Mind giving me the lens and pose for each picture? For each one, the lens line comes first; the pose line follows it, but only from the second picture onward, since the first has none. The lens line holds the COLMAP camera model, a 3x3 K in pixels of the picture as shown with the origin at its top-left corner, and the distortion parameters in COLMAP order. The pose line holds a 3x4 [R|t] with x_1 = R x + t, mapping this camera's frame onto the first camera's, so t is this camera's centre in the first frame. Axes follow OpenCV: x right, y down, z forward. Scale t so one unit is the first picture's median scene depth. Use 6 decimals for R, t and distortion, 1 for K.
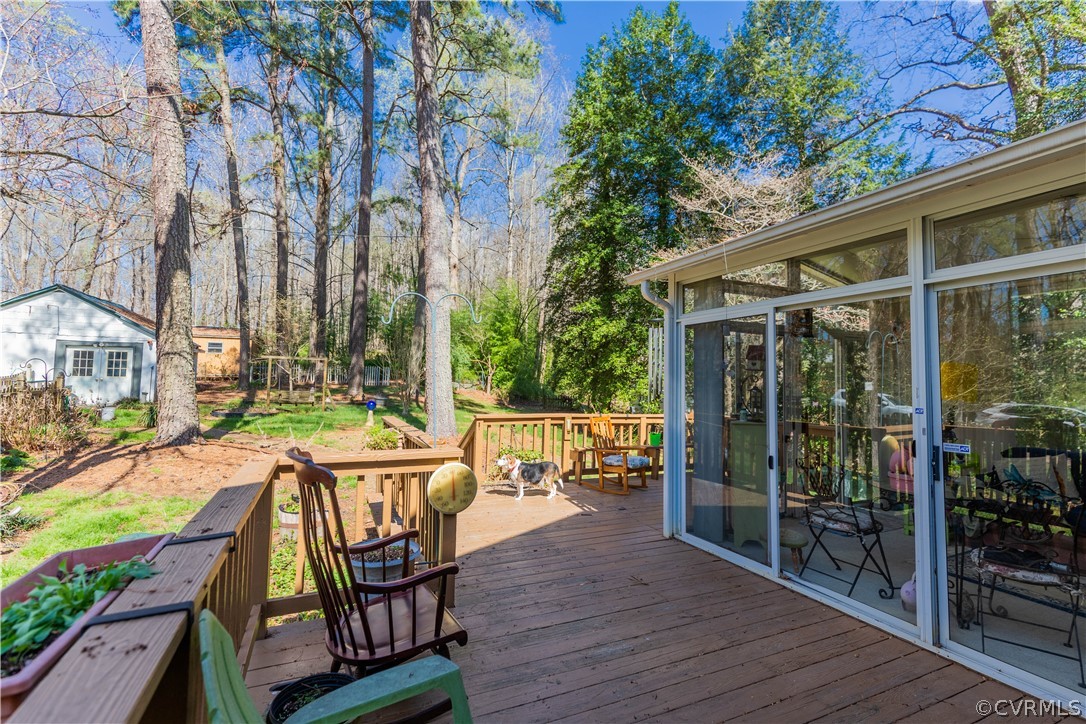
lens RADIAL K [[483.7, 0, 547.0], [0, 483.7, 354.9], [0, 0, 1]] dist [0.004103, 0.000199]
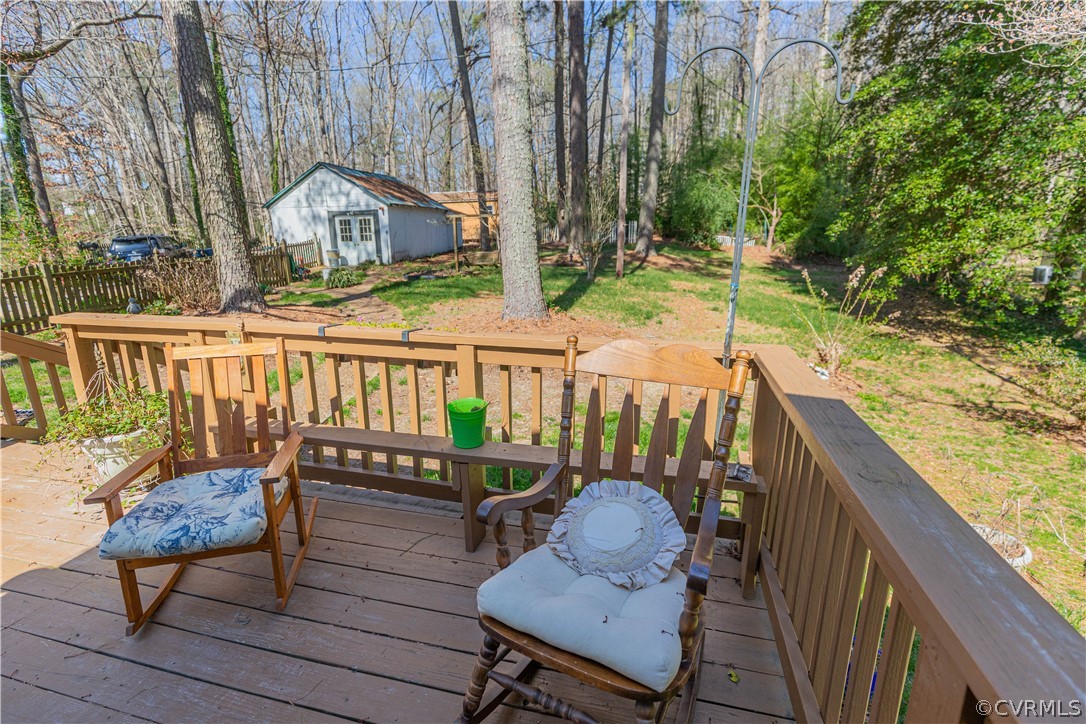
lens RADIAL K [[483.7, 0, 547.0], [0, 483.7, 354.9], [0, 0, 1]] dist [0.004103, 0.000199]
pose [[0.783401, 0.118261, -0.610162, 0.175587], [0.063811, 0.961238, 0.268235, 0.022536], [0.618232, -0.249070, 0.745488, 0.323603]]
